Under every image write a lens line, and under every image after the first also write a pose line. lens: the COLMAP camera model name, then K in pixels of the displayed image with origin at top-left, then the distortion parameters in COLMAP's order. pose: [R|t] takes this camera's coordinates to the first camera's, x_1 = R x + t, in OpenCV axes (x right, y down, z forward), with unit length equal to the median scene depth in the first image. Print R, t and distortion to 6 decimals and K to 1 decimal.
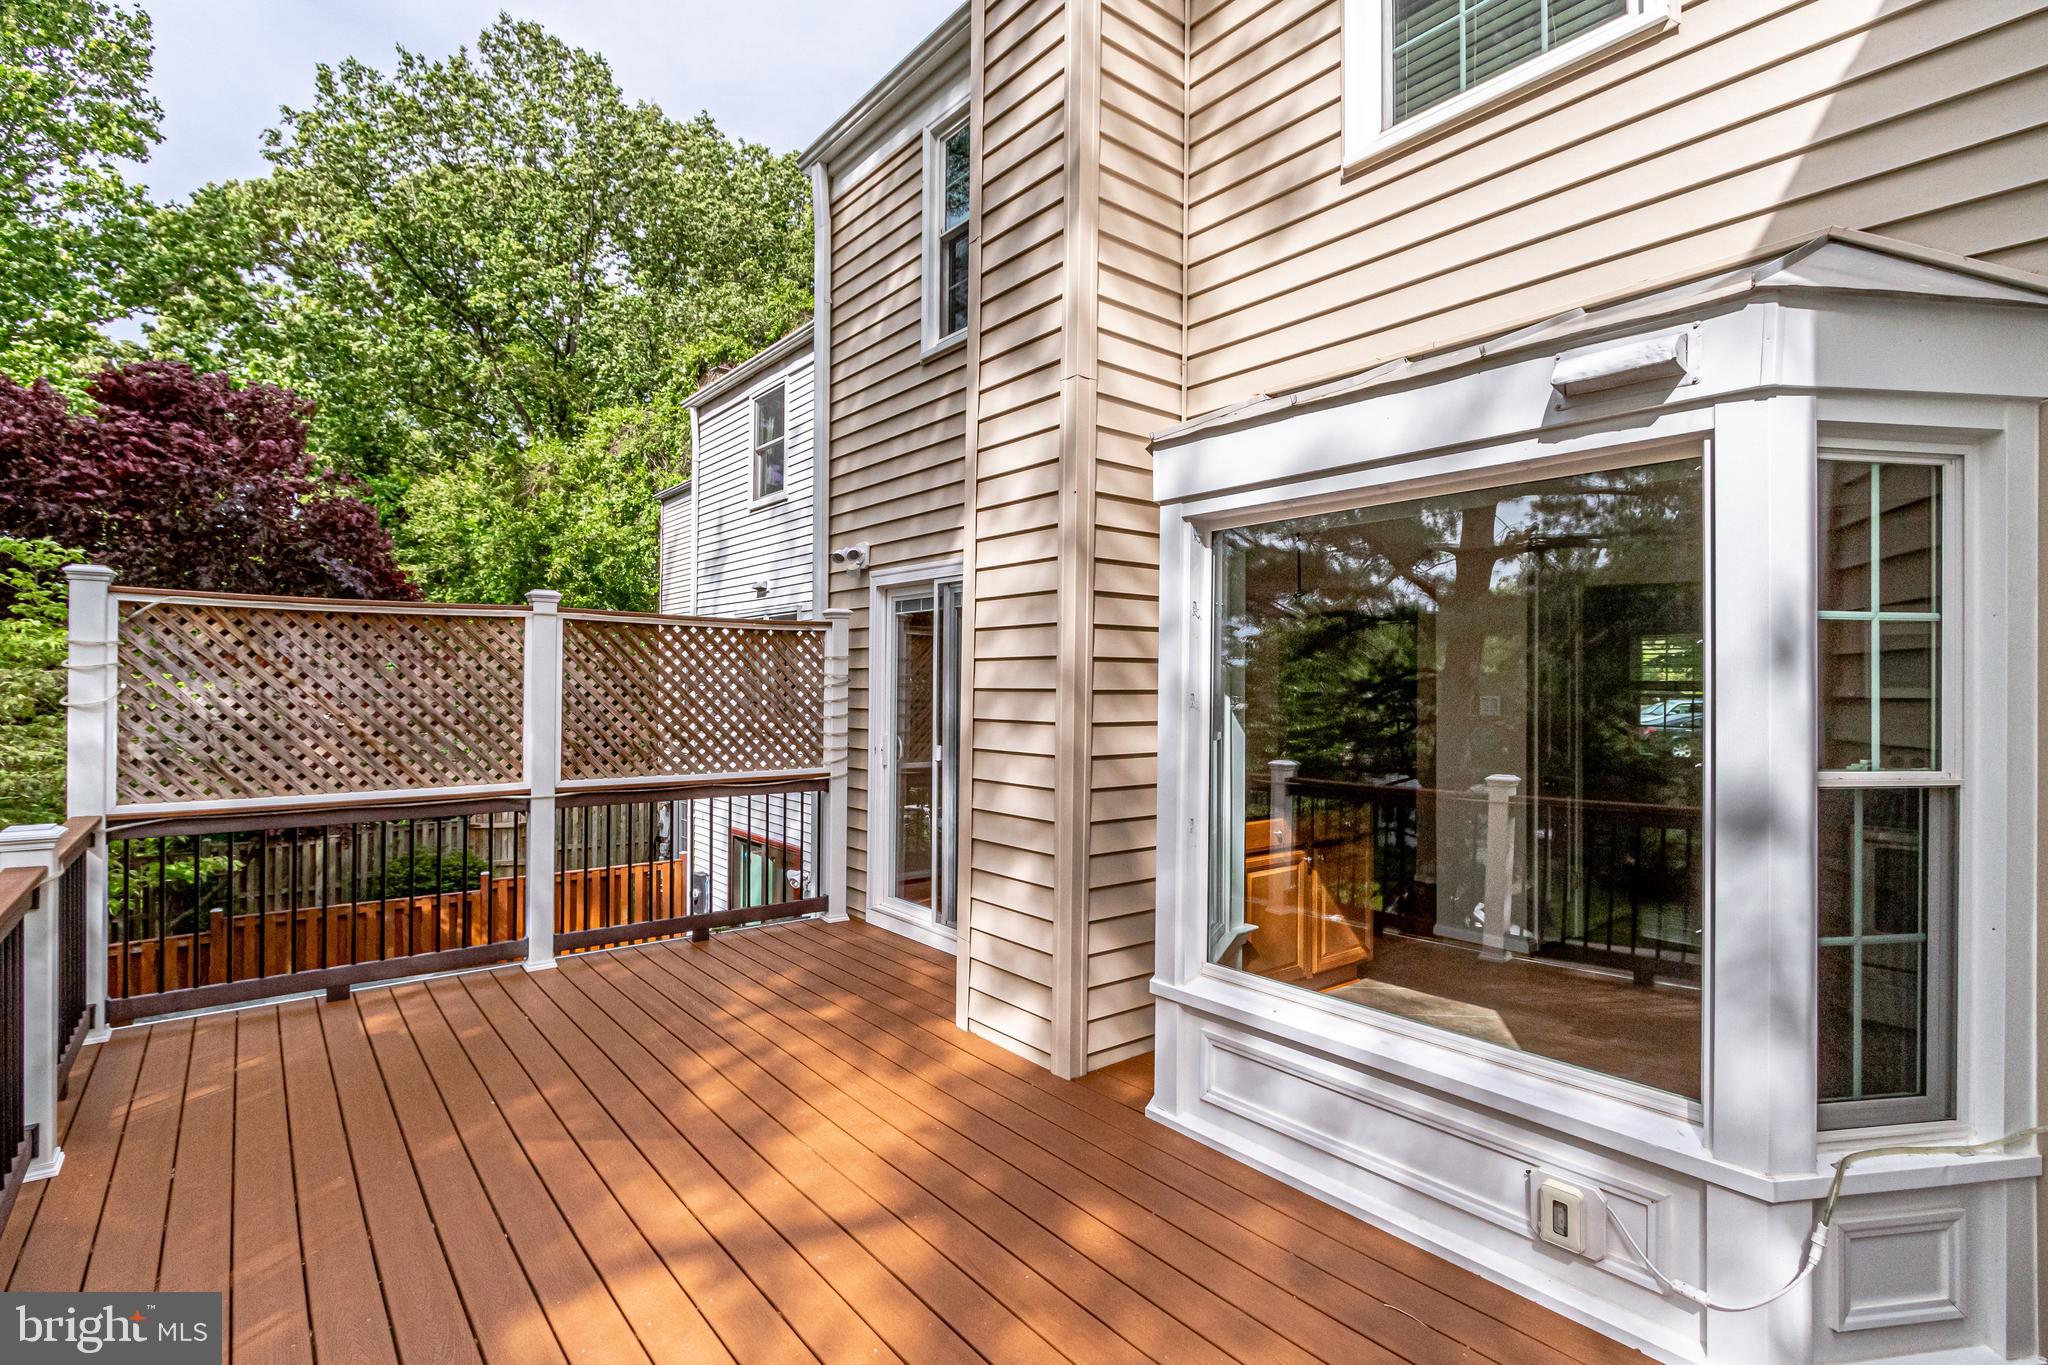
lens RADIAL K [[1003.3, 0, 1024.0], [0, 1003.3, 682.5], [0, 0, 1]] dist [-0.005100, -0.001003]
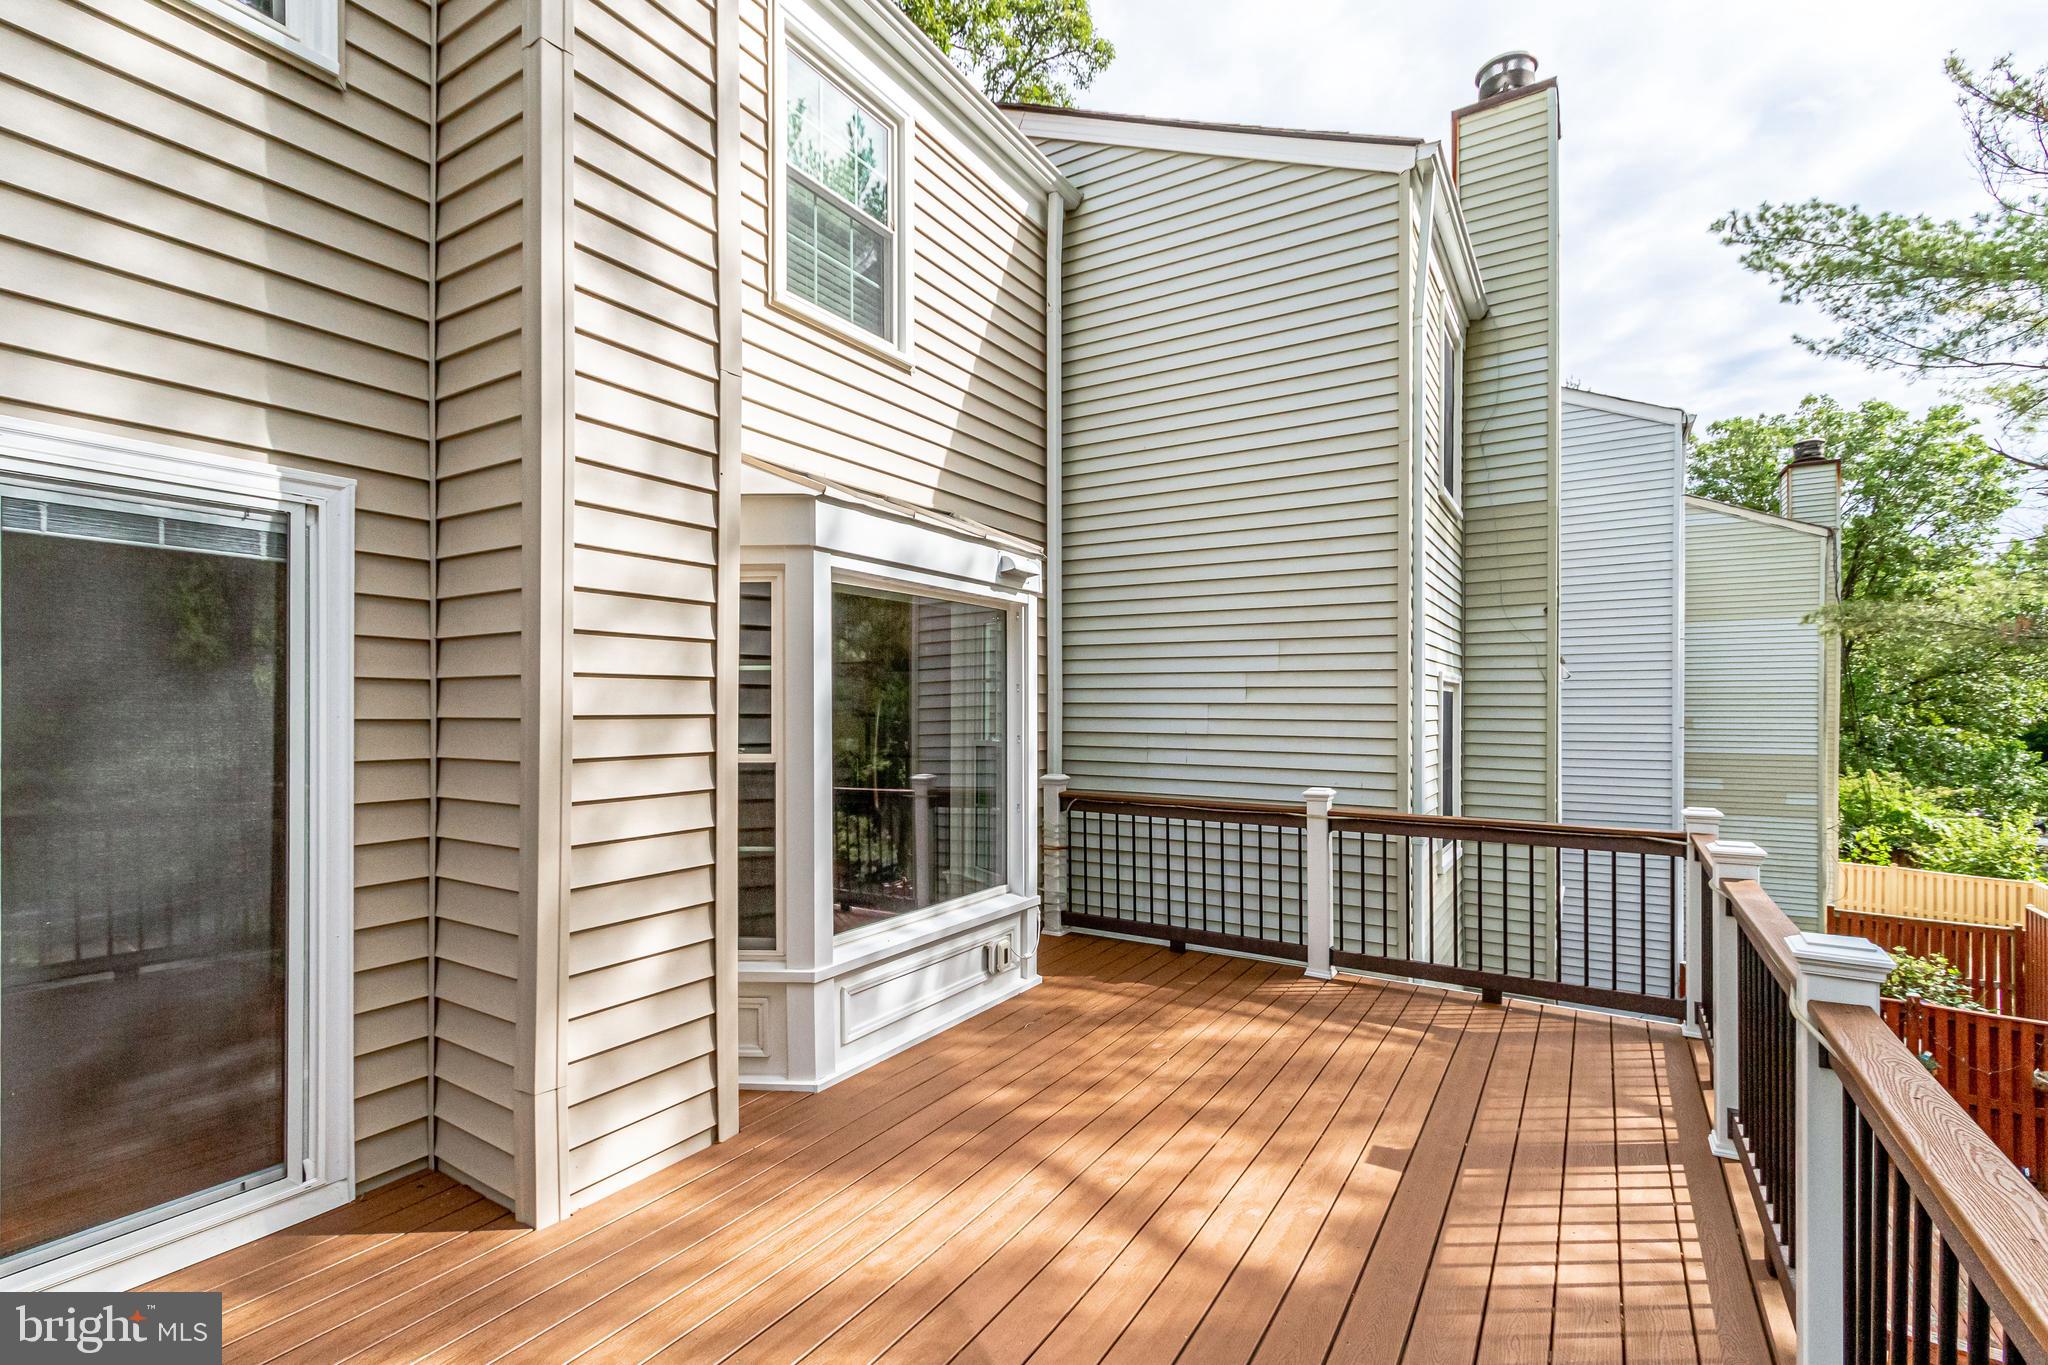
lens RADIAL K [[957.5, 0, 1017.7], [0, 957.5, 706.8], [0, 0, 1]] dist [-0.009239, 0.014607]
pose [[-0.348737, -0.008852, 0.937179, -1.158064], [-0.009576, 0.999937, 0.005881, -0.010028], [-0.937172, -0.006923, -0.348800, 1.409388]]
